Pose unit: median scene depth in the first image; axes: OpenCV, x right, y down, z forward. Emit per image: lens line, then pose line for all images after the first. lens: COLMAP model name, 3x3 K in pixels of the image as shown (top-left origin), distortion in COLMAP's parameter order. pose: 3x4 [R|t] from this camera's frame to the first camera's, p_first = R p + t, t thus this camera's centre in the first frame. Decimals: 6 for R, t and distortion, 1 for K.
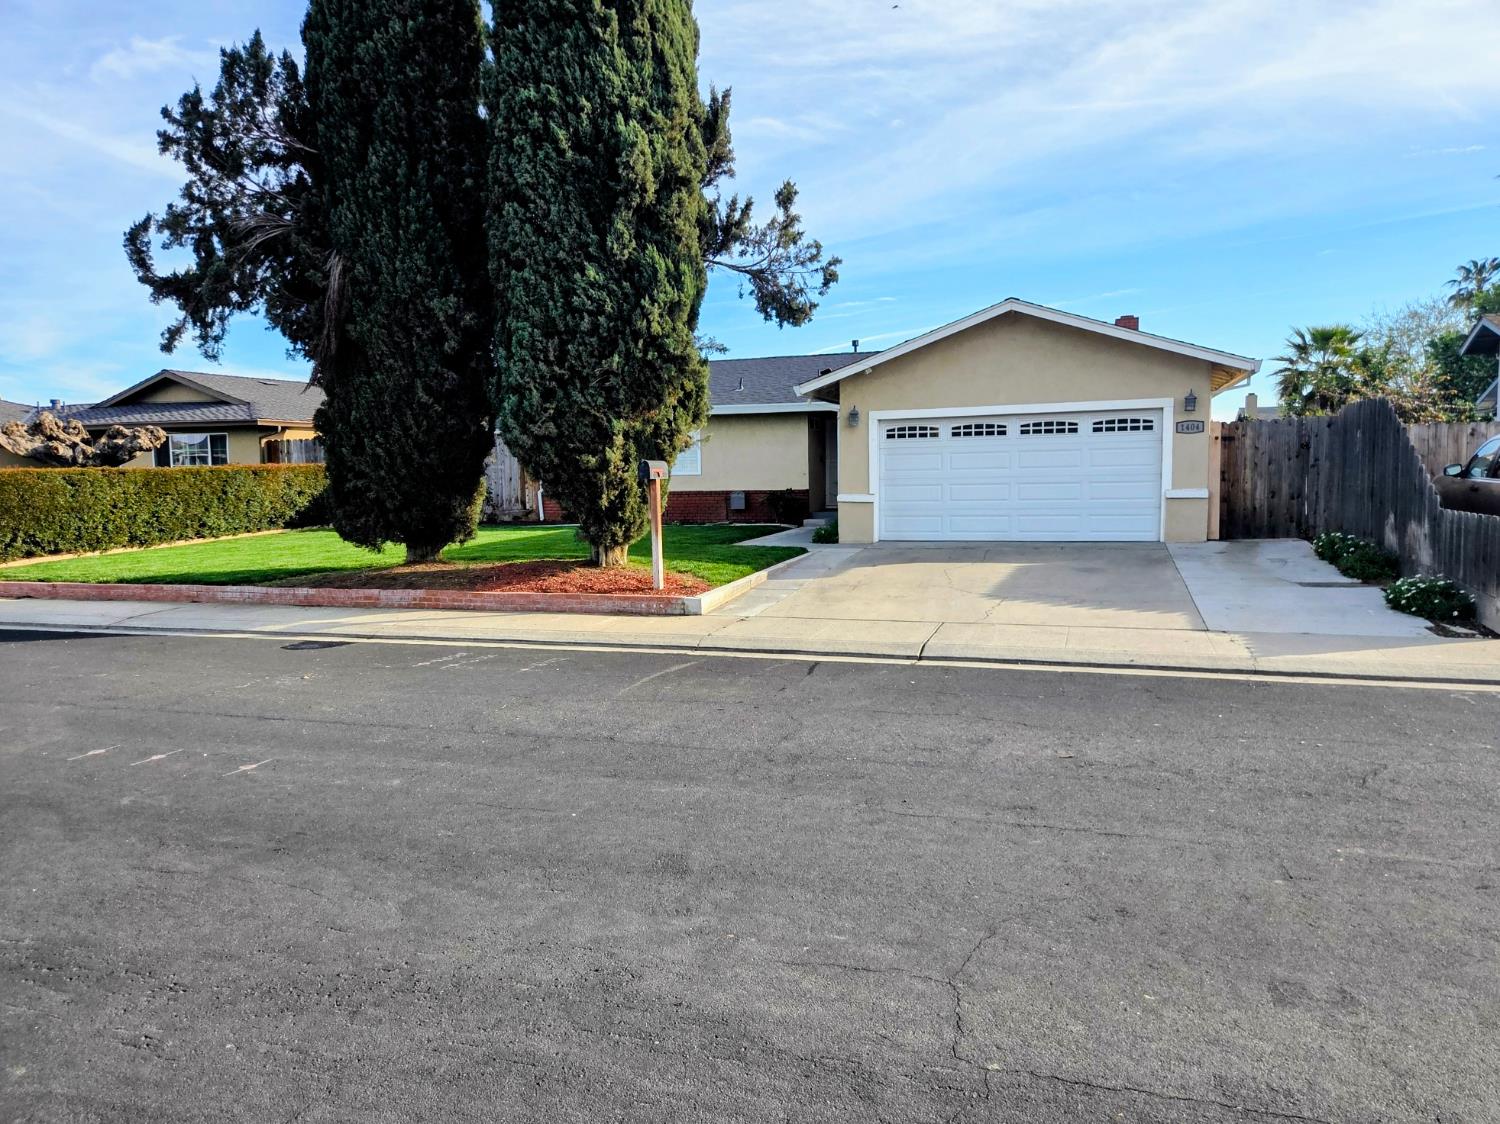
lens RADIAL K [[1011.1, 0, 790.2], [0, 1011.1, 546.0], [0, 0, 1]] dist [0.057326, -0.043810]
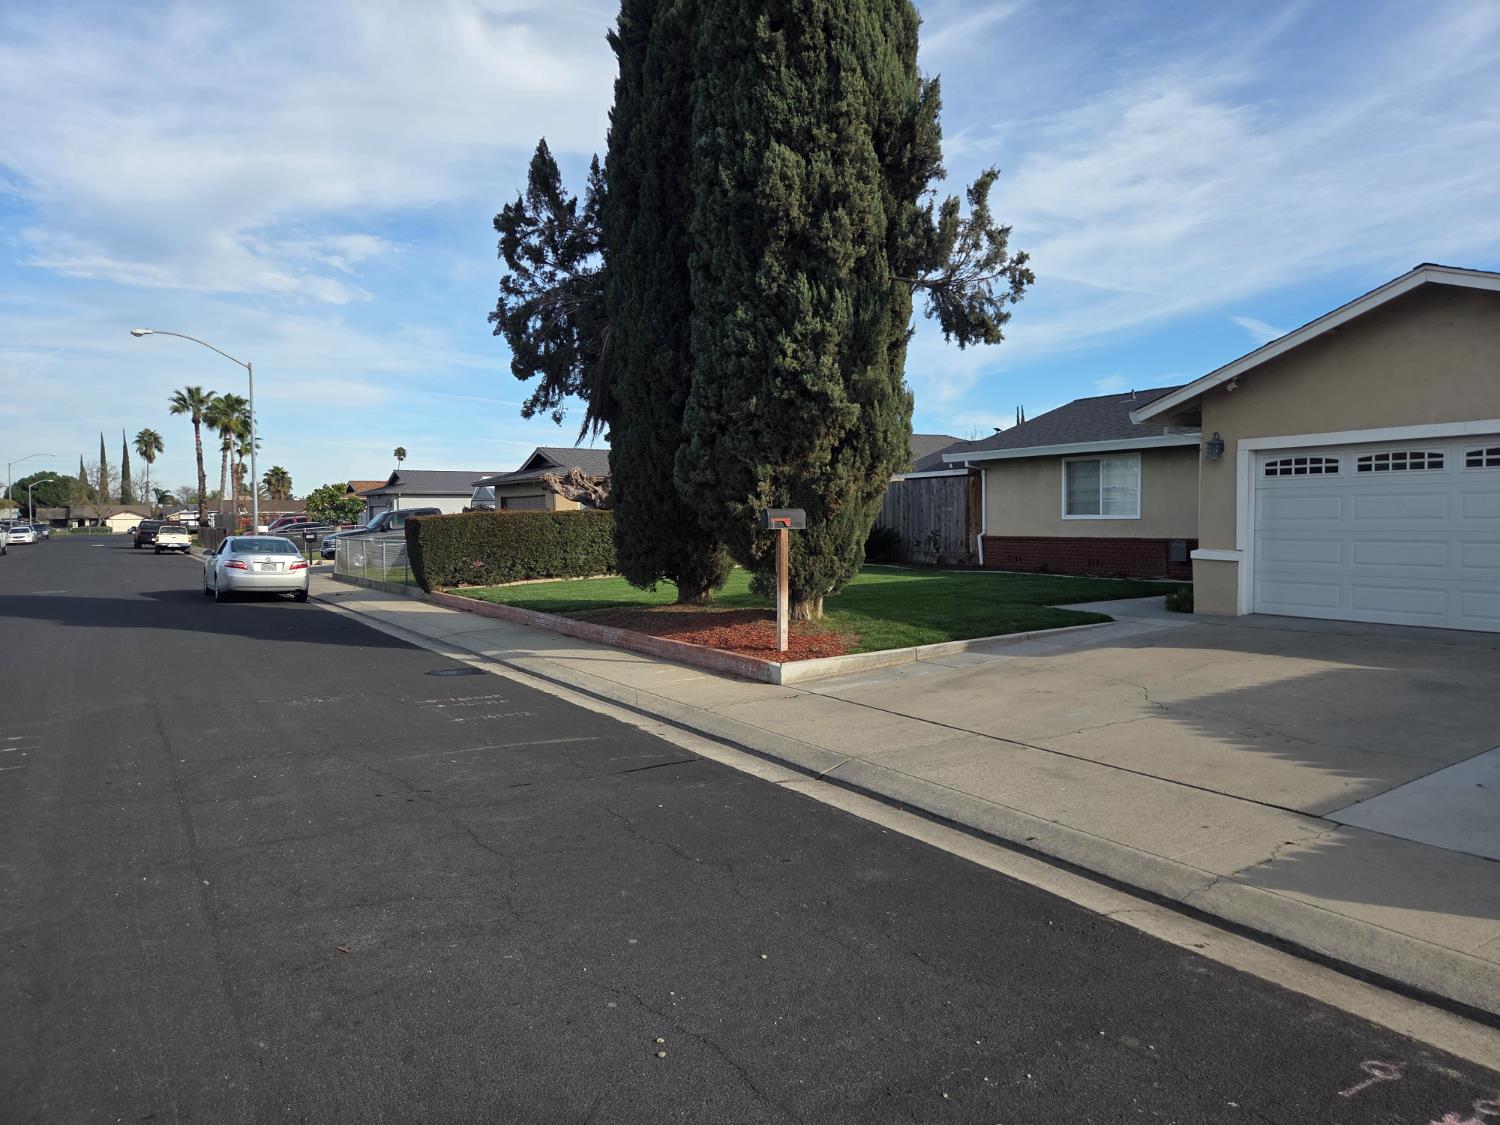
lens RADIAL K [[1011.1, 0, 754.2], [0, 1011.1, 551.7], [0, 0, 1]] dist [0.057326, -0.043810]
pose [[0.768075, 0.032334, -0.639543, 0.391382], [-0.051751, 0.998592, -0.011666, -0.030832], [0.638266, 0.042057, 0.768666, 0.259751]]
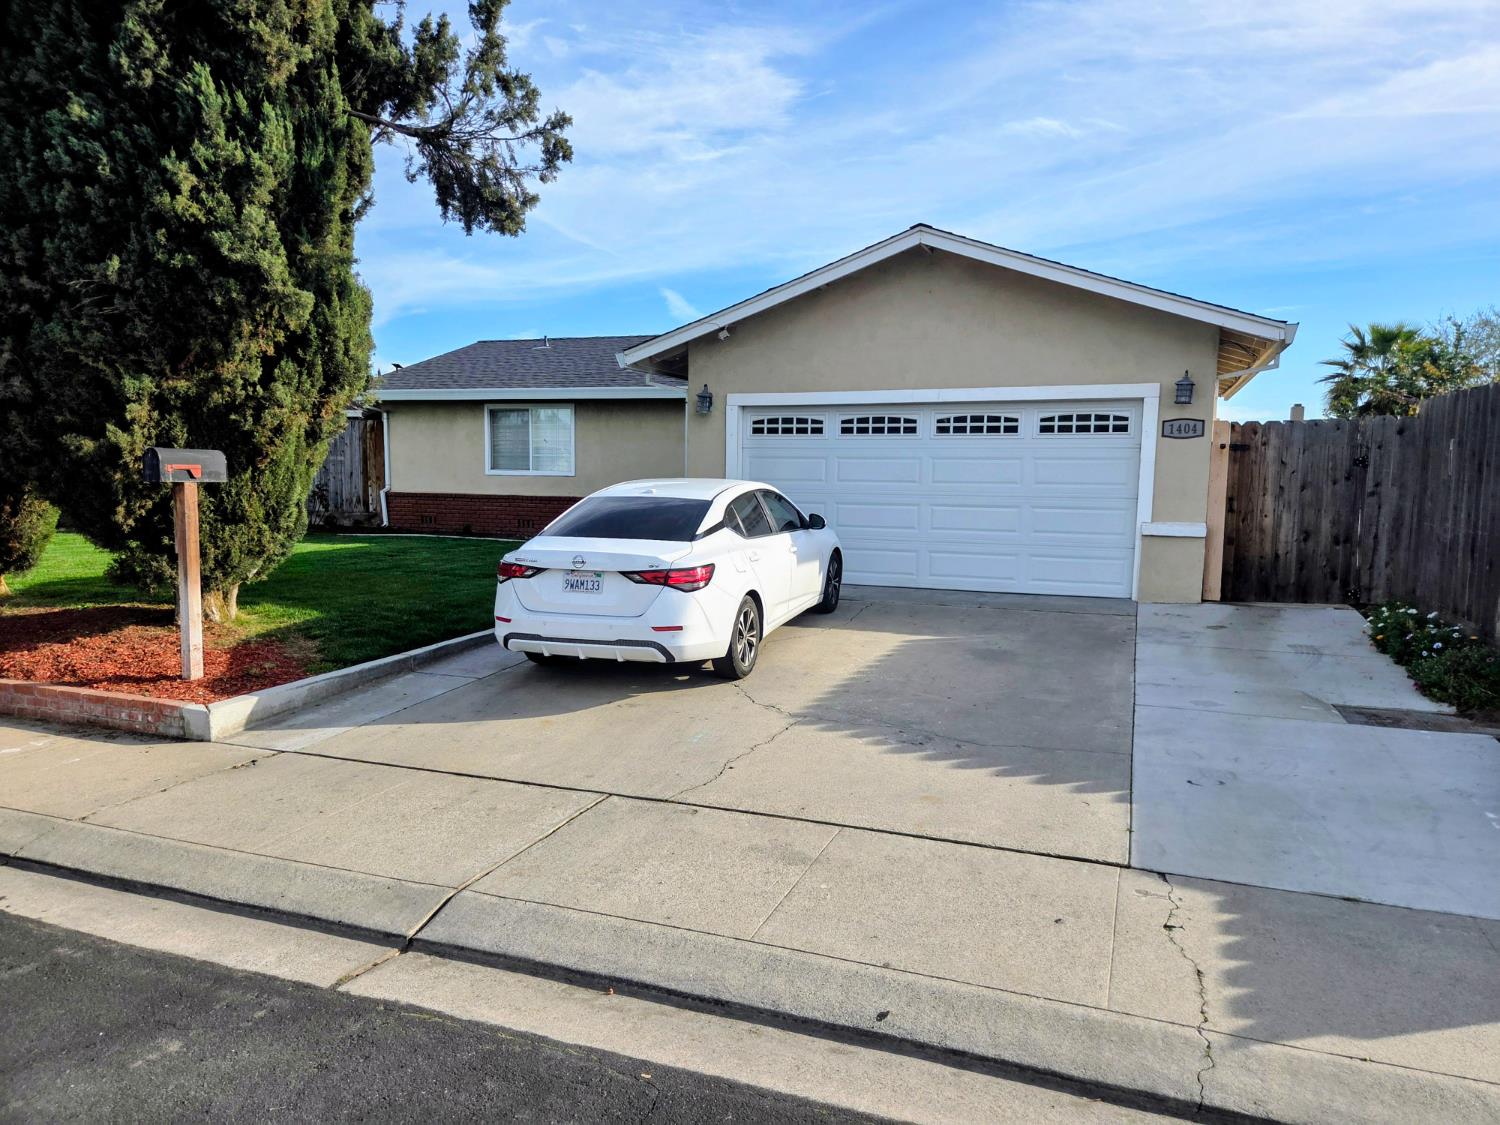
lens RADIAL K [[1011.1, 0, 784.3], [0, 1011.1, 570.5], [0, 0, 1]] dist [0.057326, -0.043810]
pose [[0.998632, 0.035547, -0.038351, 0.200913], [-0.034722, 0.999156, 0.021952, -0.037637], [0.039099, -0.020591, 0.999023, 0.406027]]
